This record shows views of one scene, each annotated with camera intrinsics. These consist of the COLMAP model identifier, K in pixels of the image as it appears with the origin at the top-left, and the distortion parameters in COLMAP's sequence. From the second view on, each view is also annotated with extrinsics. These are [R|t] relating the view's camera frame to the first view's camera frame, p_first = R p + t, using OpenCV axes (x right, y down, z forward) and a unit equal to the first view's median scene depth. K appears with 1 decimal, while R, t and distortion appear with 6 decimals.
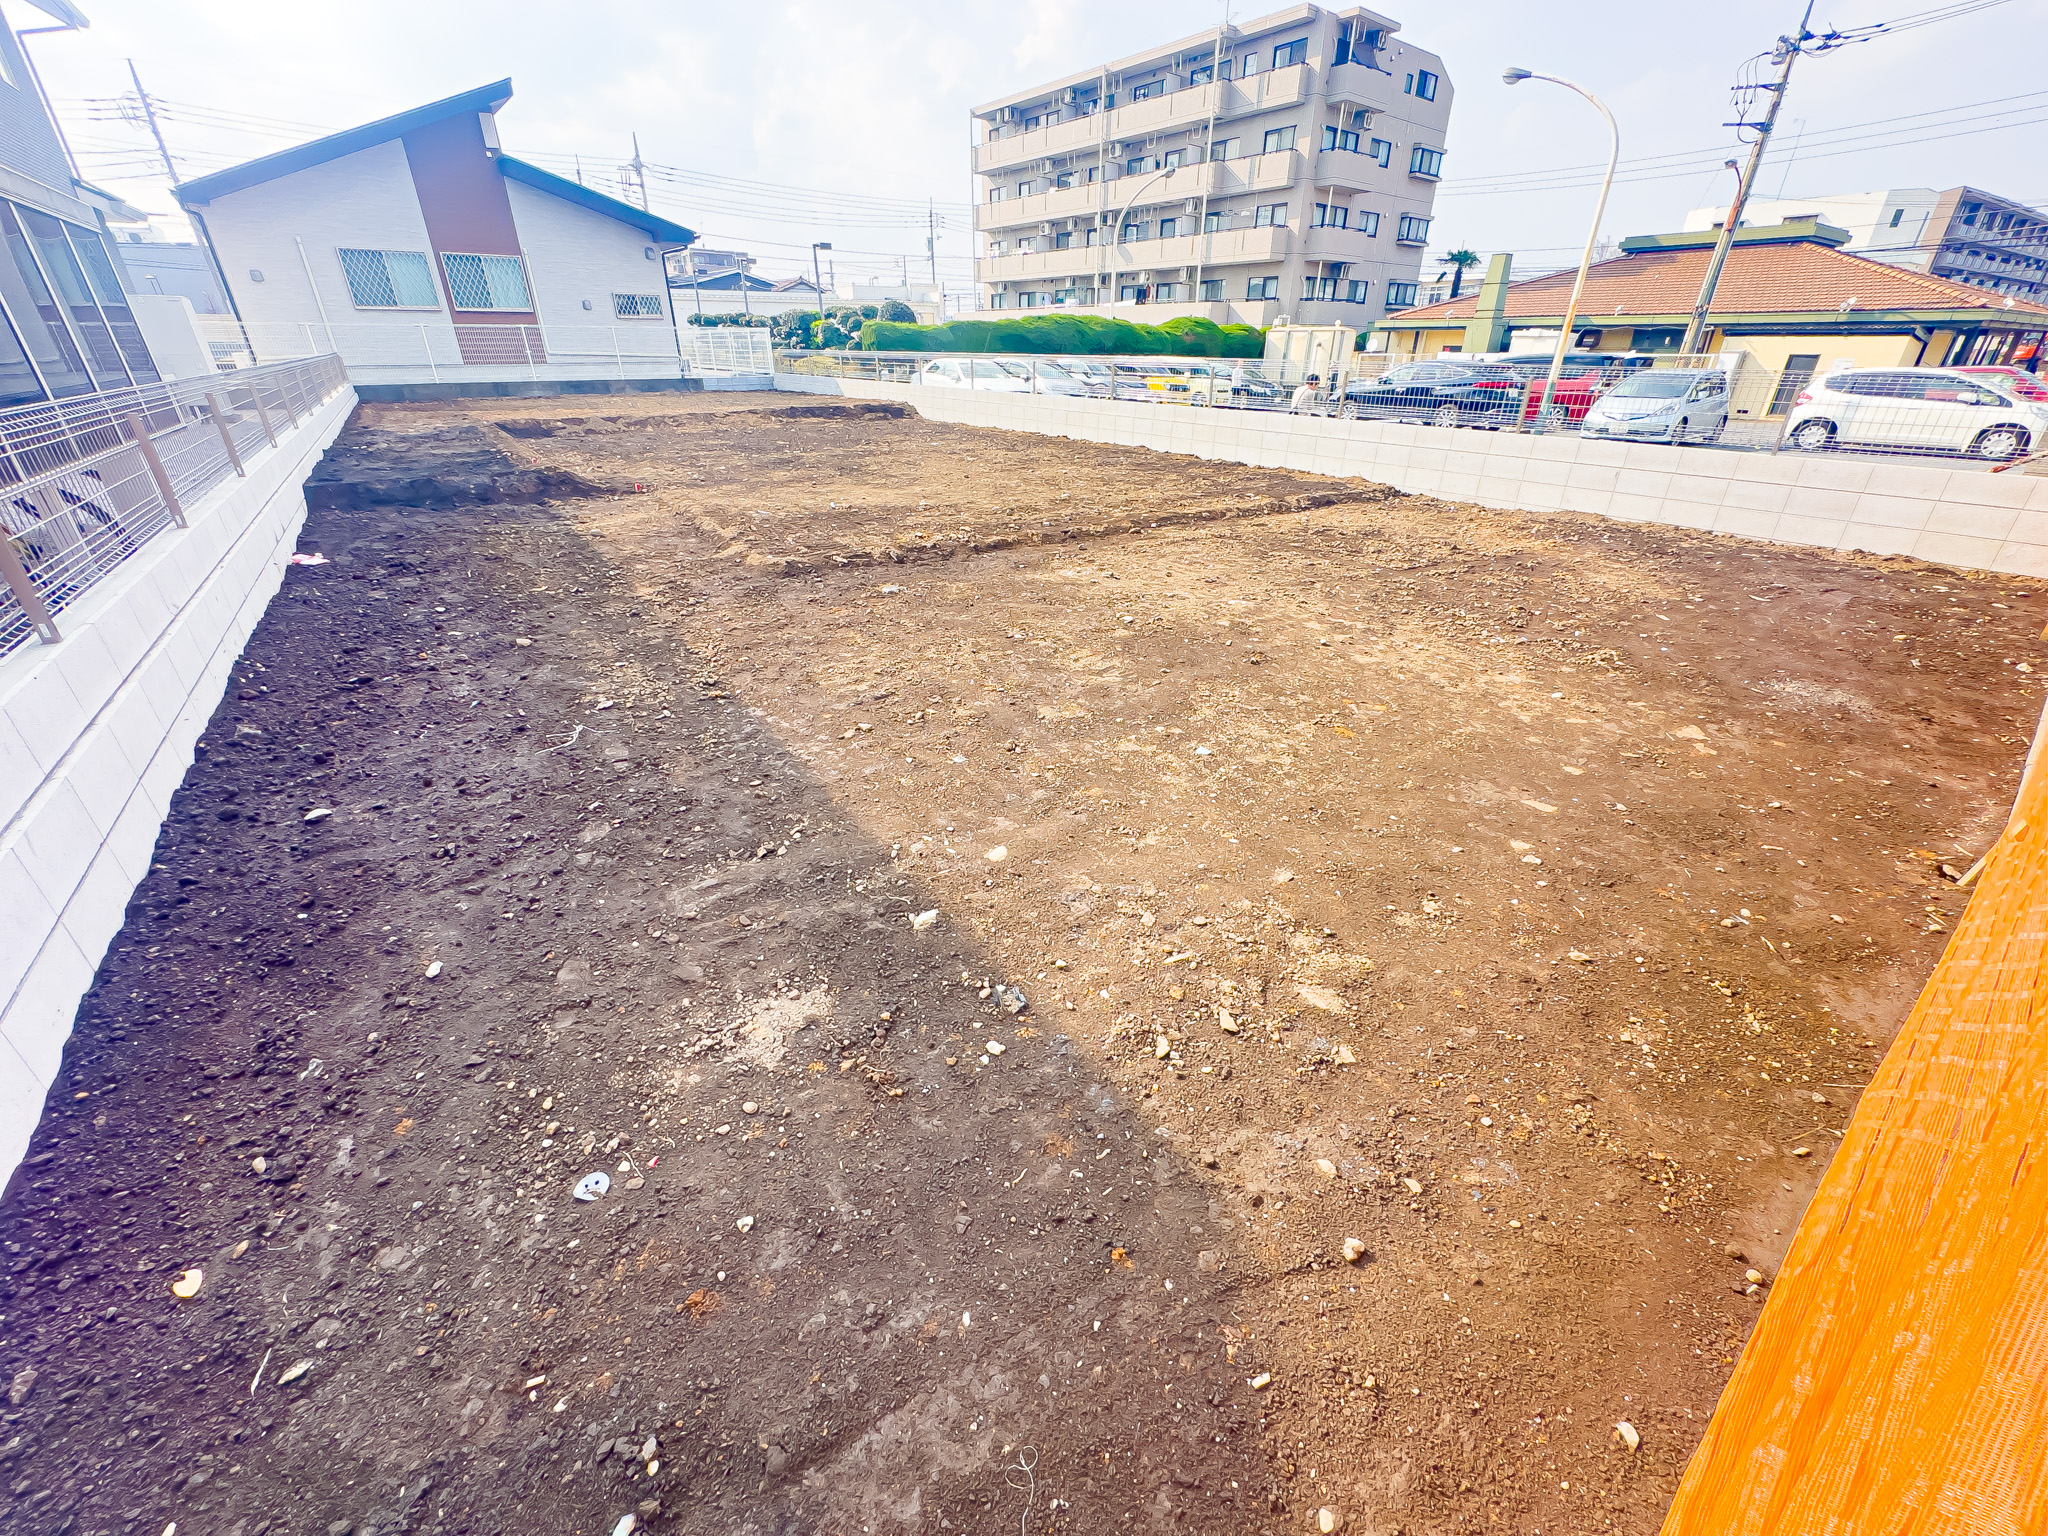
lens RADIAL K [[823.6, 0, 1028.3], [0, 823.6, 762.2], [0, 0, 1]] dist [-0.004747, 0.000891]
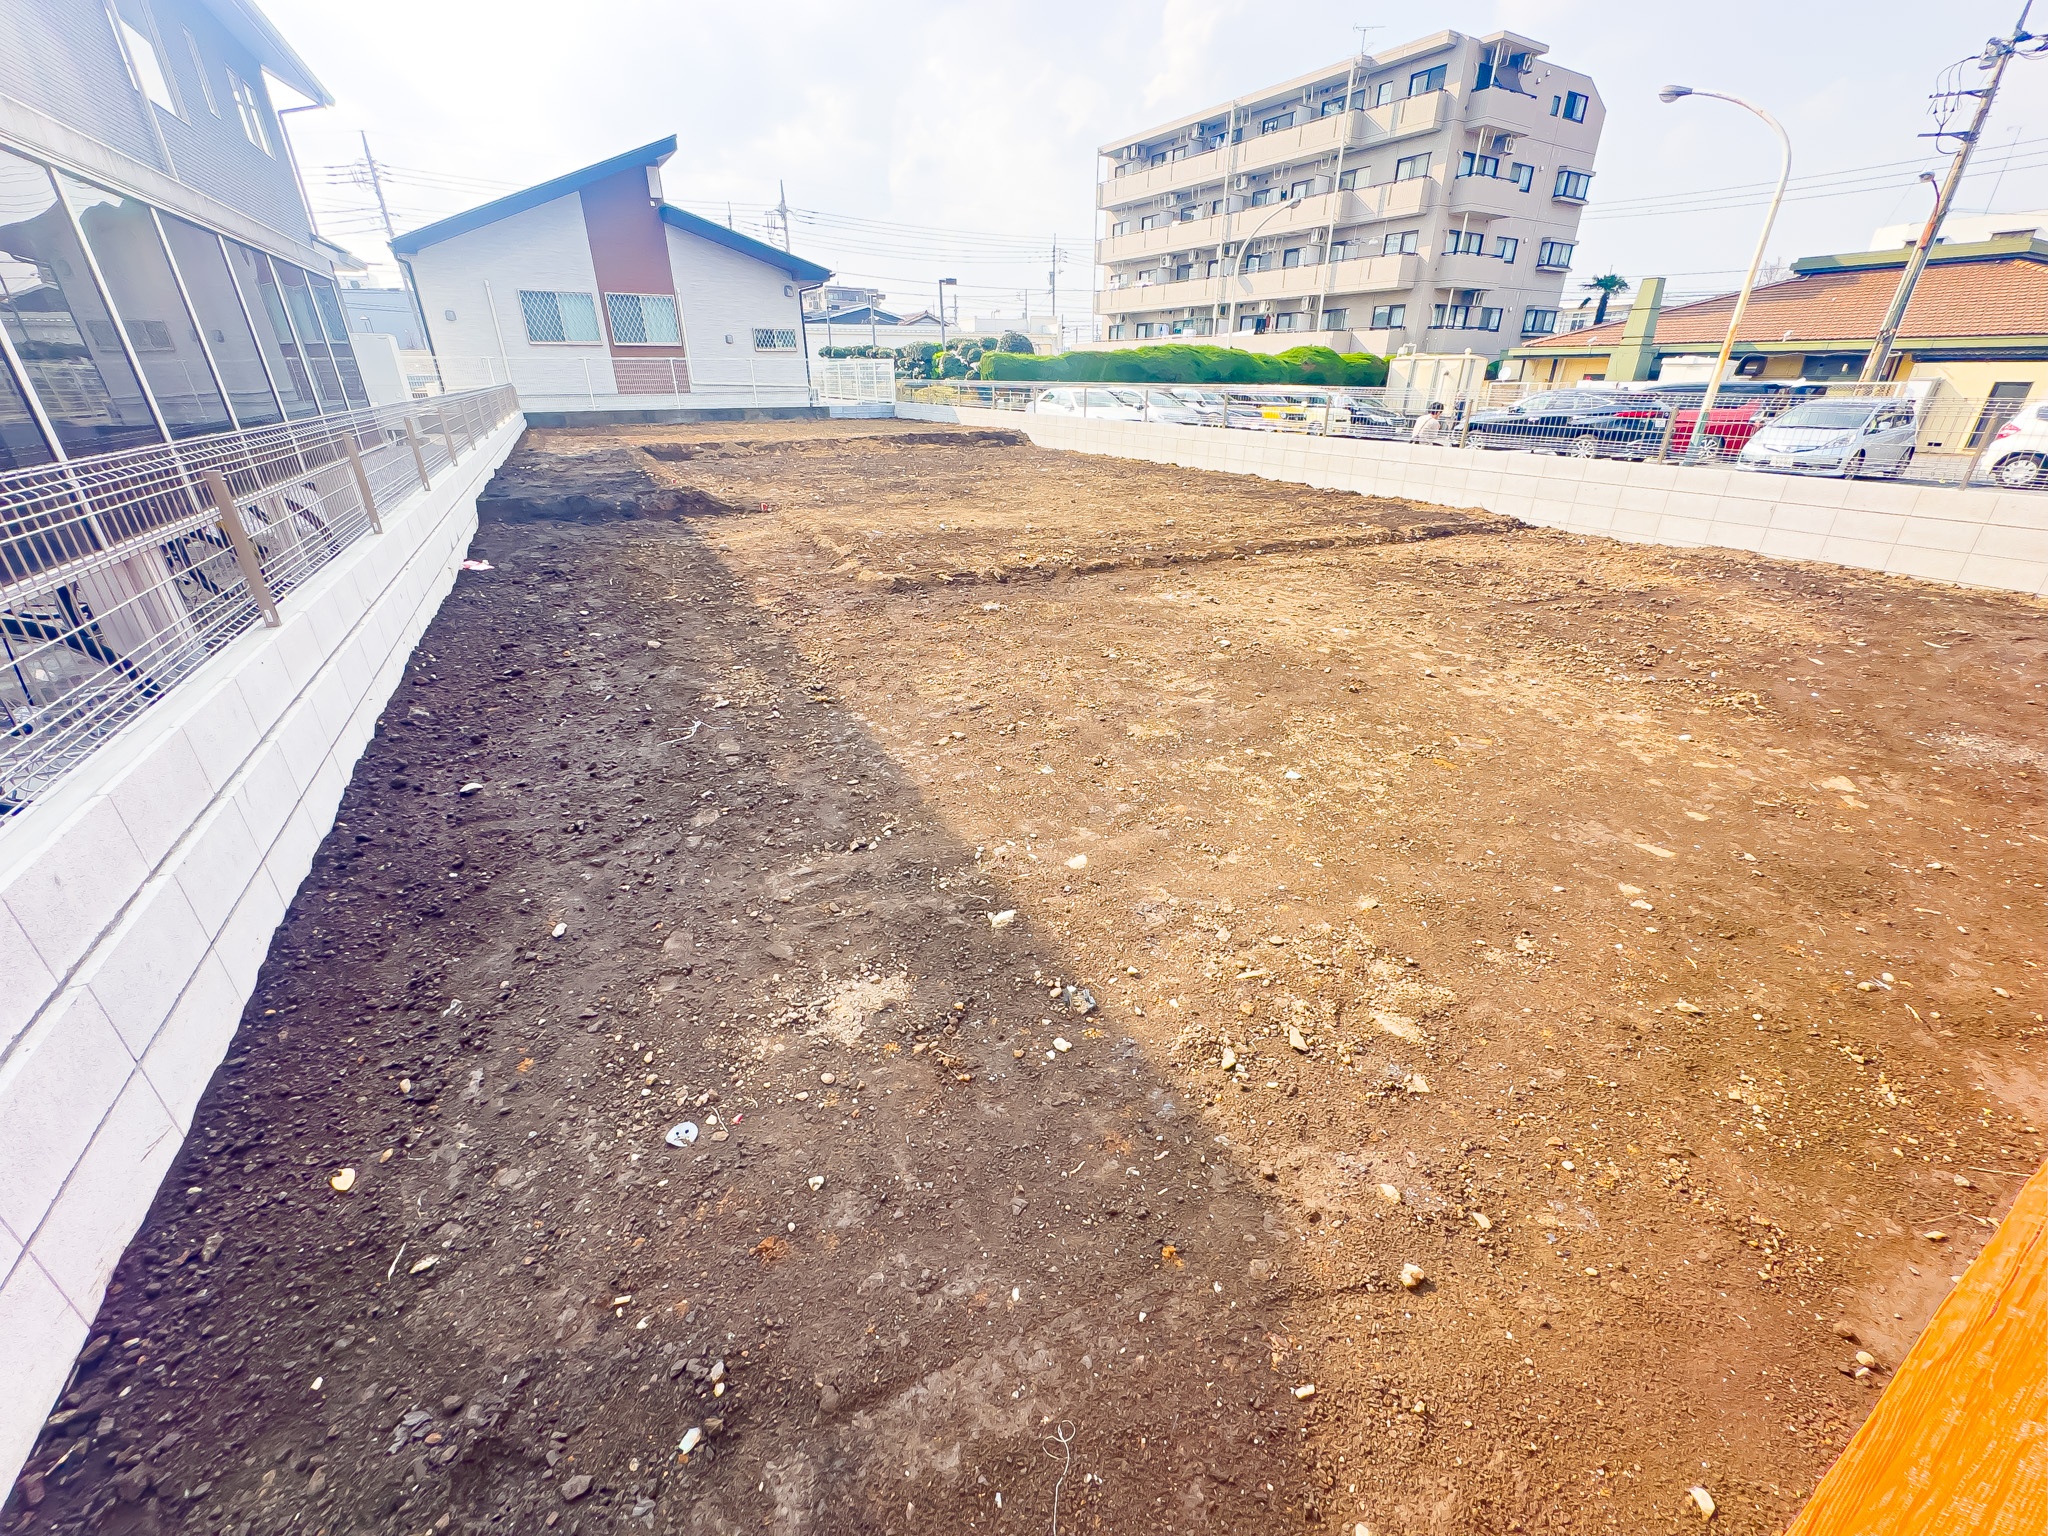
lens RADIAL K [[823.6, 0, 1027.3], [0, 823.6, 763.1], [0, 0, 1]] dist [-0.004747, 0.000891]
pose [[0.991878, 0.051200, -0.116434, 0.000904], [-0.054547, 0.998179, -0.025744, 0.001281], [0.114904, 0.031887, 0.992865, -0.001674]]
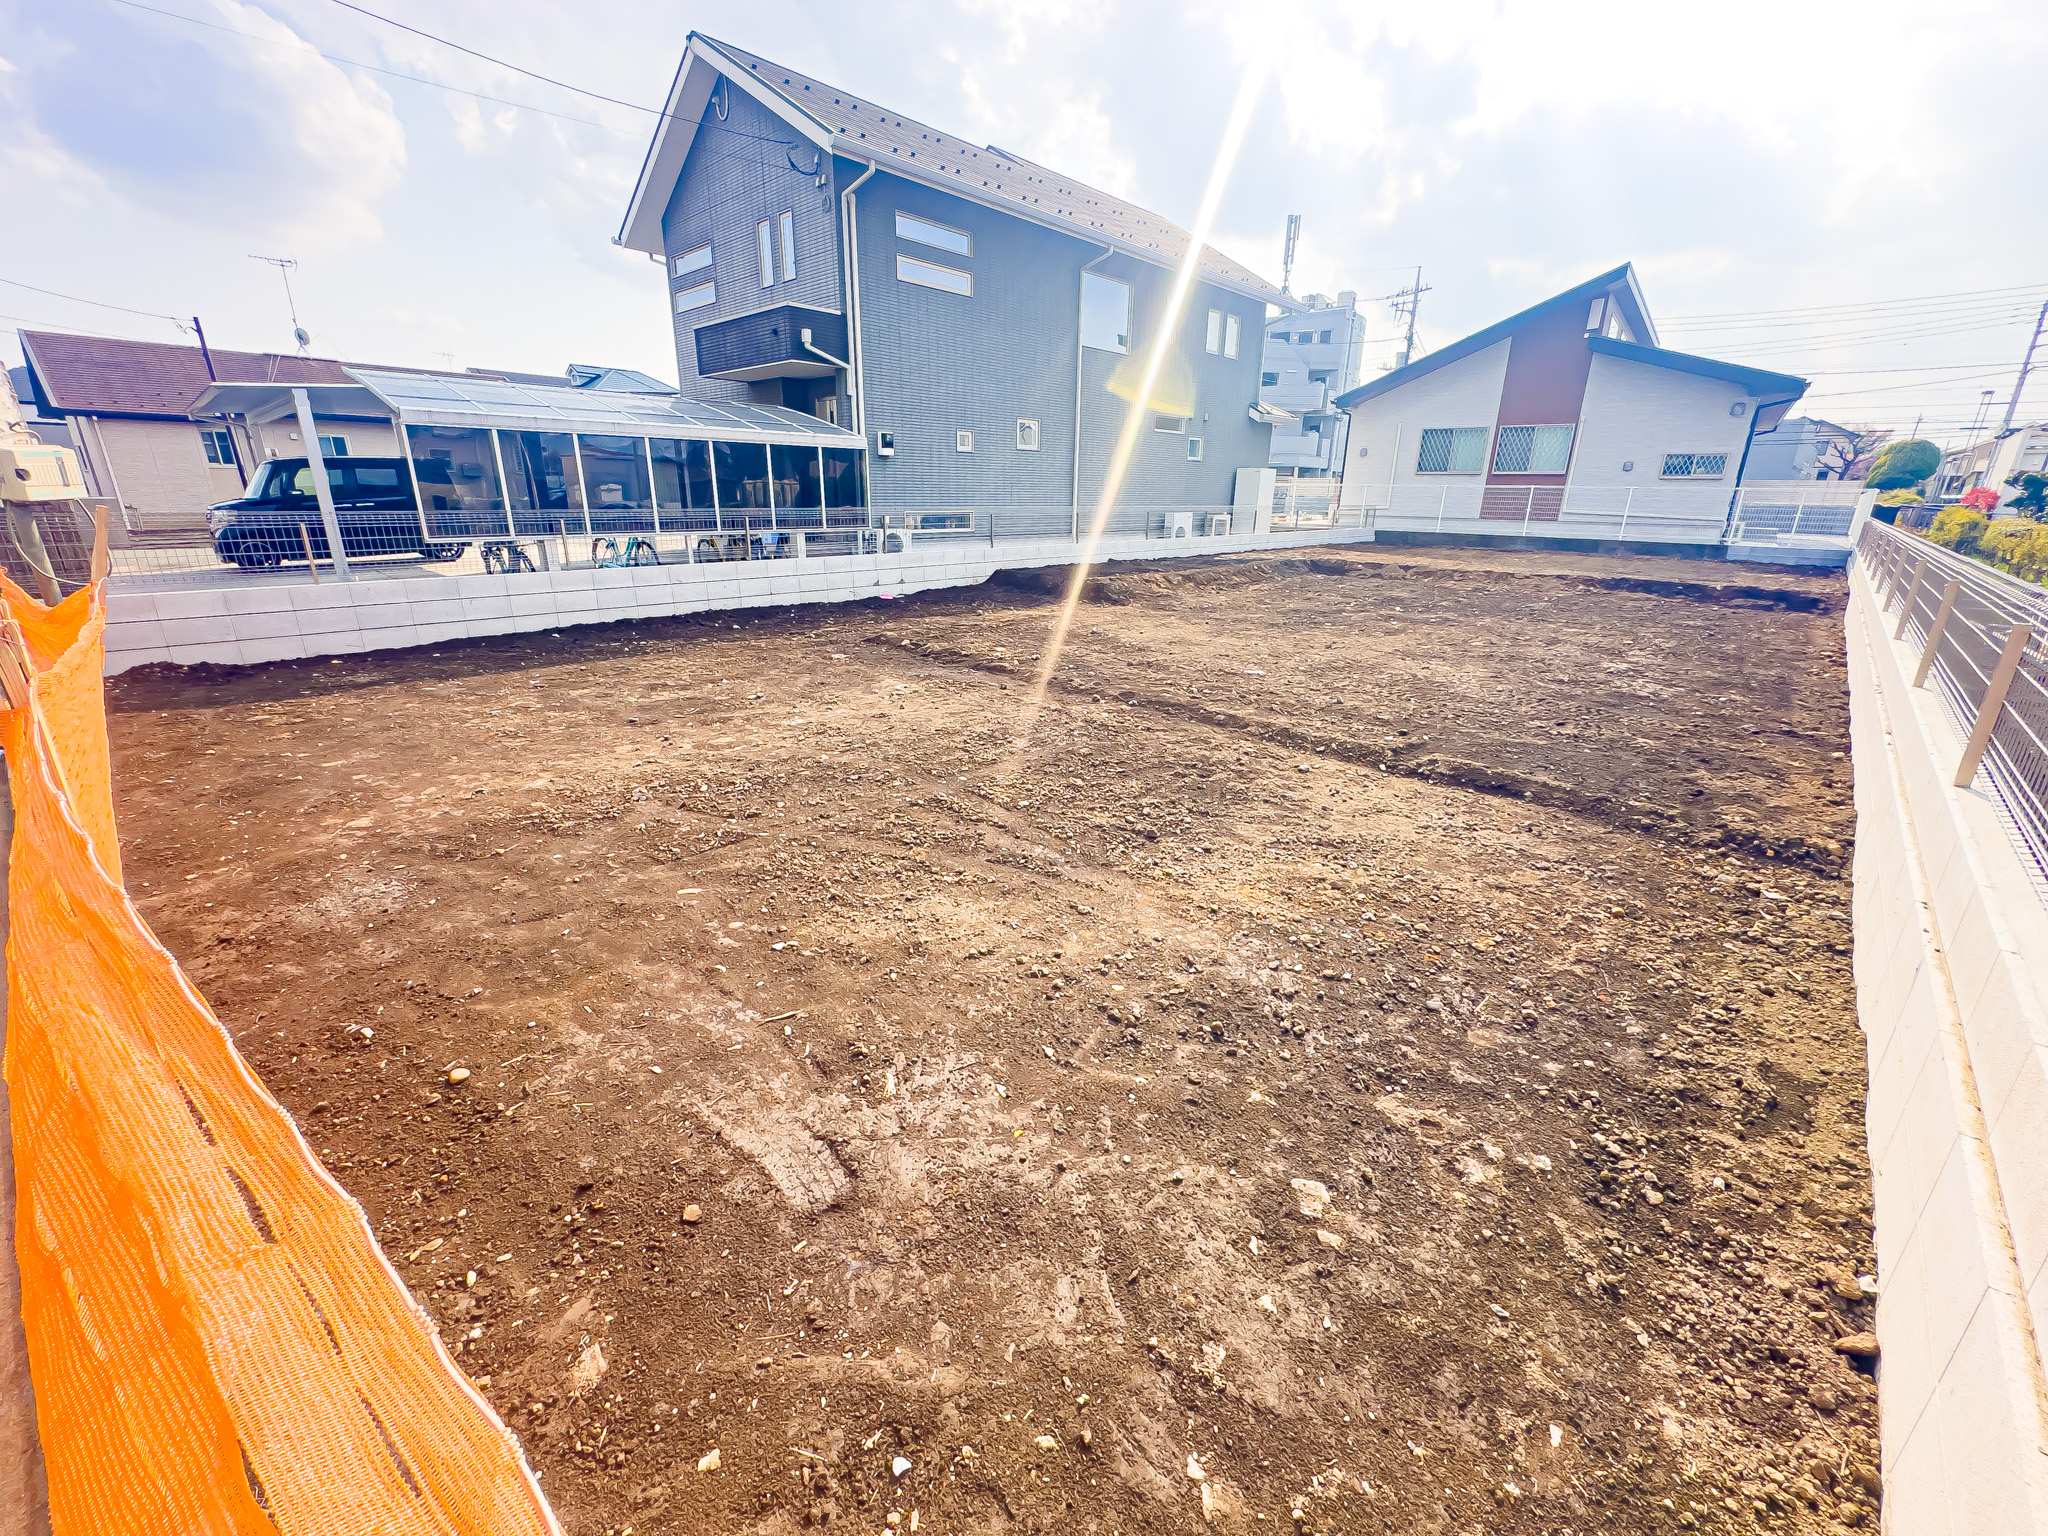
lens RADIAL K [[823.6, 0, 1016.6], [0, 823.6, 765.3], [0, 0, 1]] dist [-0.004747, 0.000891]
pose [[0.200211, 0.311429, -0.928939, 0.181427], [-0.457847, 0.867981, 0.192315, -0.065727], [0.866194, 0.386808, 0.316366, 0.126219]]
